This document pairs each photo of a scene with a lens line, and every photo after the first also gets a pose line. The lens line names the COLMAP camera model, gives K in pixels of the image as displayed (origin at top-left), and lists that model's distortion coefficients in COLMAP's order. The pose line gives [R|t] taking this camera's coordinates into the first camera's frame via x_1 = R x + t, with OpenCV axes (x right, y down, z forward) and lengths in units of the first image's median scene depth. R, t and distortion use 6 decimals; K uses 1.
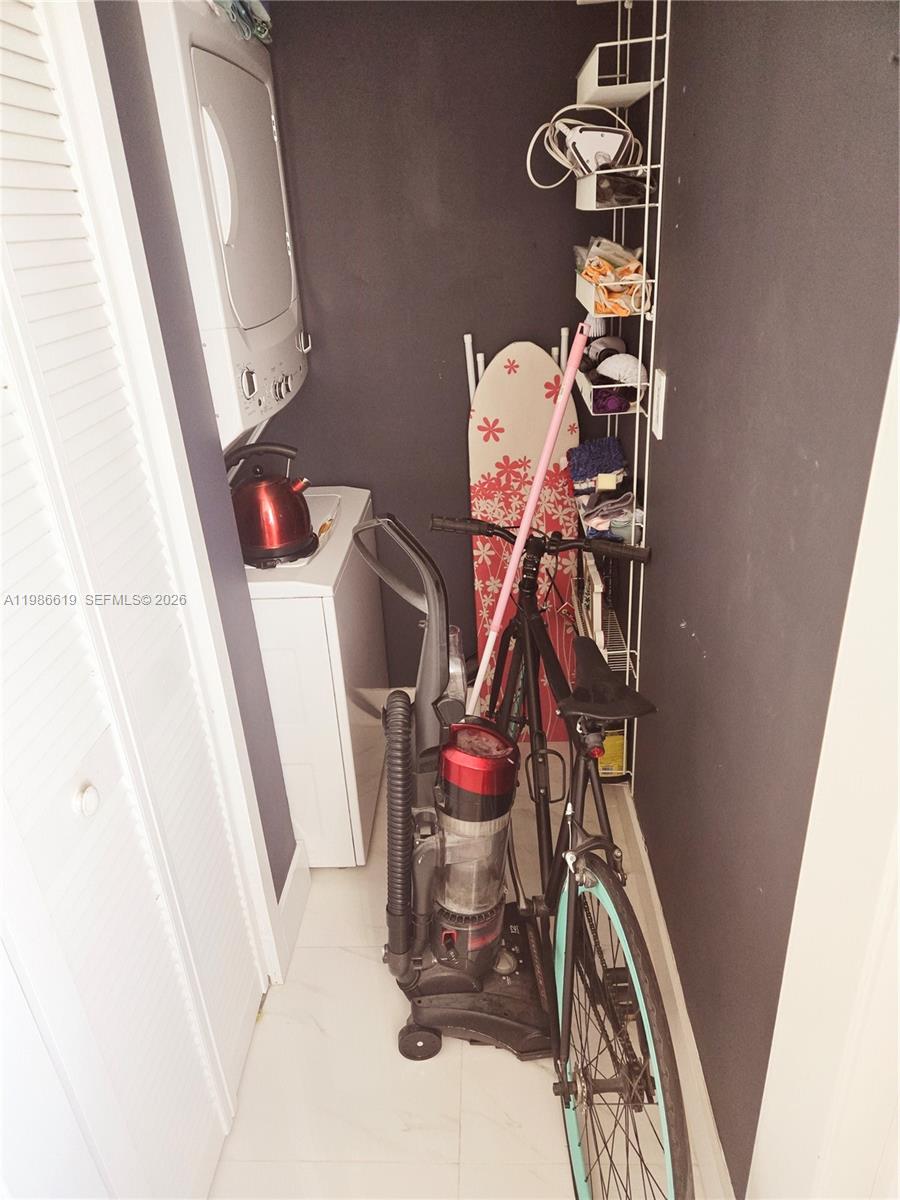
lens RADIAL K [[780.2, 0, 446.3], [0, 780.2, 562.1], [0, 0, 1]] dist [0.105651, -0.105291]
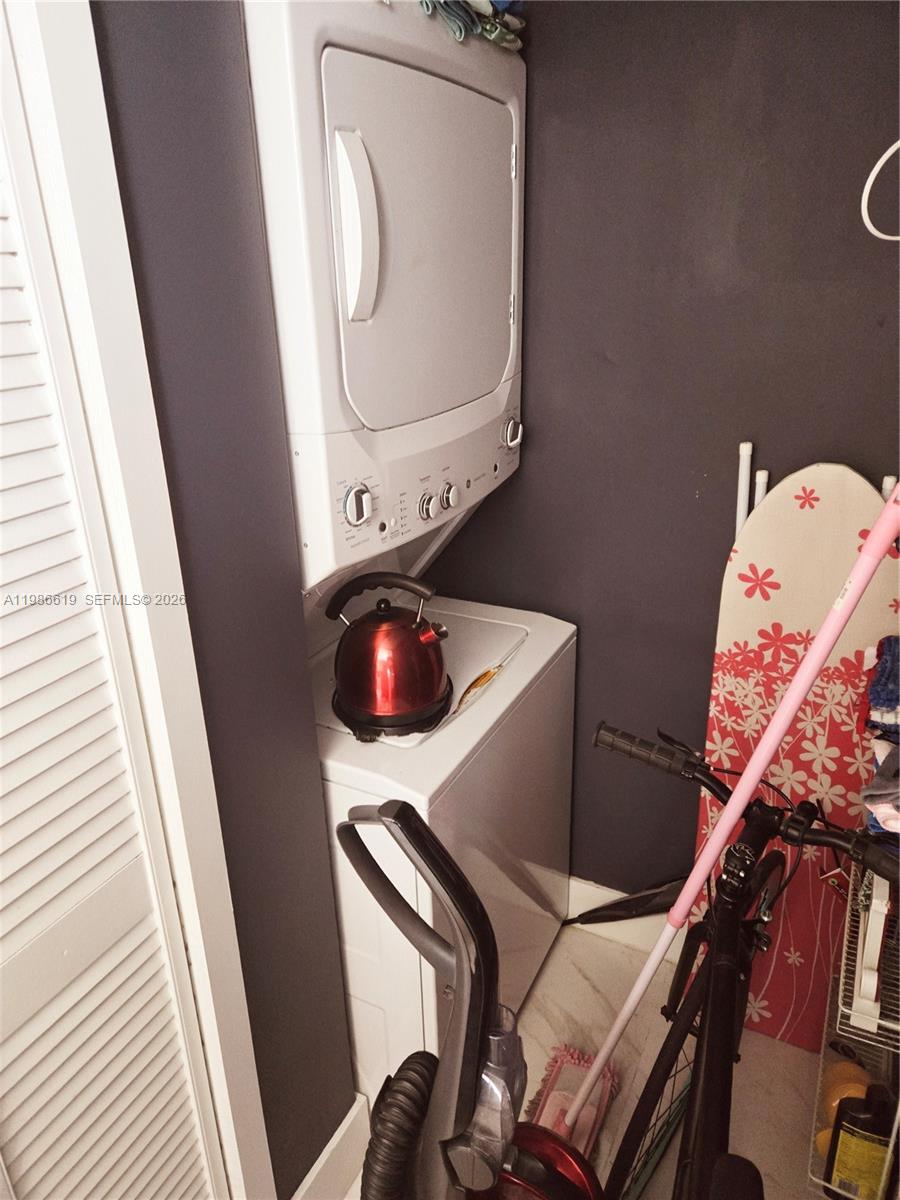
lens RADIAL K [[780.2, 0, 446.3], [0, 780.2, 562.1], [0, 0, 1]] dist [0.105651, -0.105291]
pose [[0.898616, 0.177493, -0.401231, 0.085528], [-0.192214, 0.981346, 0.003626, -0.136769], [0.394390, 0.073864, 0.915970, 0.265239]]
